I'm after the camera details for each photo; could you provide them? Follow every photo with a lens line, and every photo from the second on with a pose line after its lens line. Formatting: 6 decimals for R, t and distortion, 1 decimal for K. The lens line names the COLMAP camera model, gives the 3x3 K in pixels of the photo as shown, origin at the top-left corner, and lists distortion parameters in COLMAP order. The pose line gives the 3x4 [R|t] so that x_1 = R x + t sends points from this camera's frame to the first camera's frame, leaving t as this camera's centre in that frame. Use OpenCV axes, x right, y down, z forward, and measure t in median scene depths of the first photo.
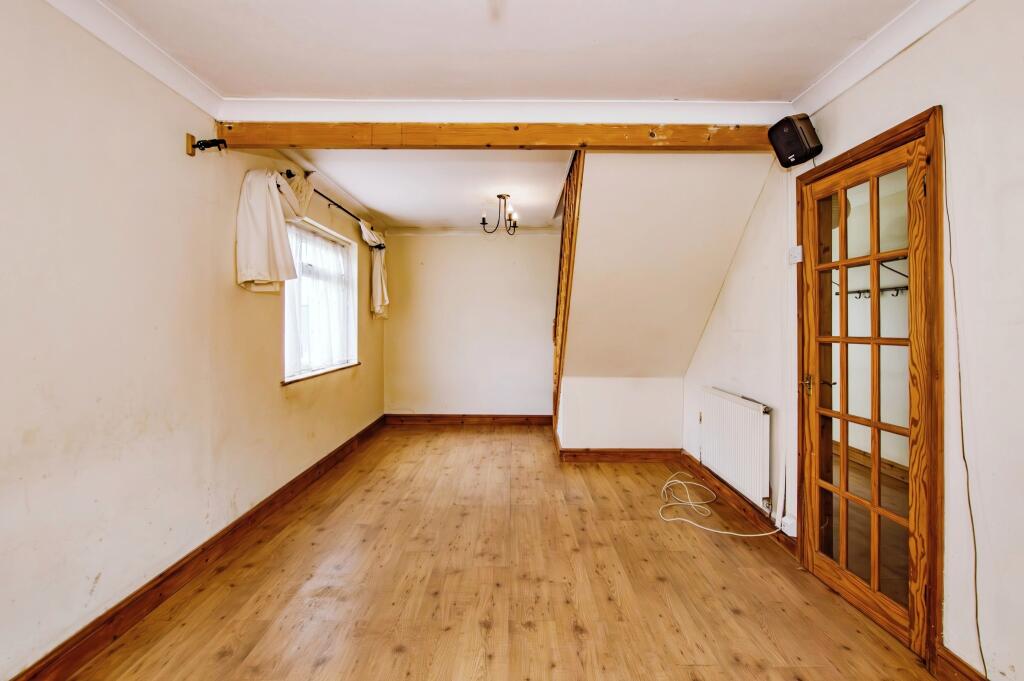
lens RADIAL K [[510.2, 0, 514.1], [0, 510.2, 328.4], [0, 0, 1]] dist [-0.001777, 0.001061]
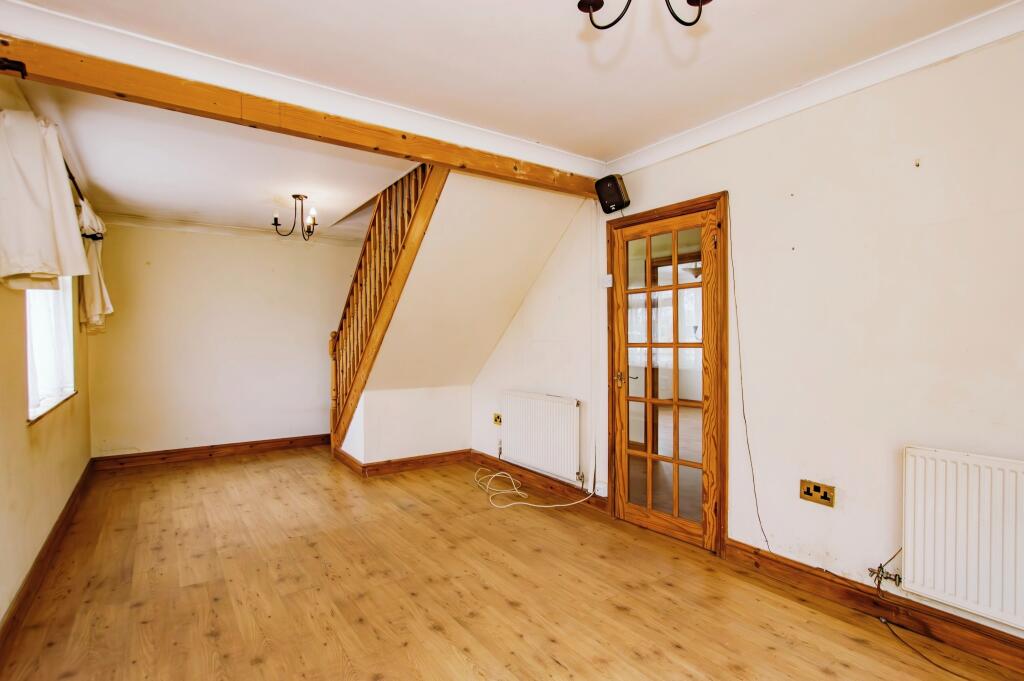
lens RADIAL K [[508.4, 0, 510.5], [0, 508.4, 353.9], [0, 0, 1]] dist [-0.003949, 0.000841]
pose [[0.823698, -0.023352, 0.566548, -0.391144], [0.012699, 0.999661, 0.022740, 0.008510], [-0.566887, -0.011537, 0.823715, 0.066444]]
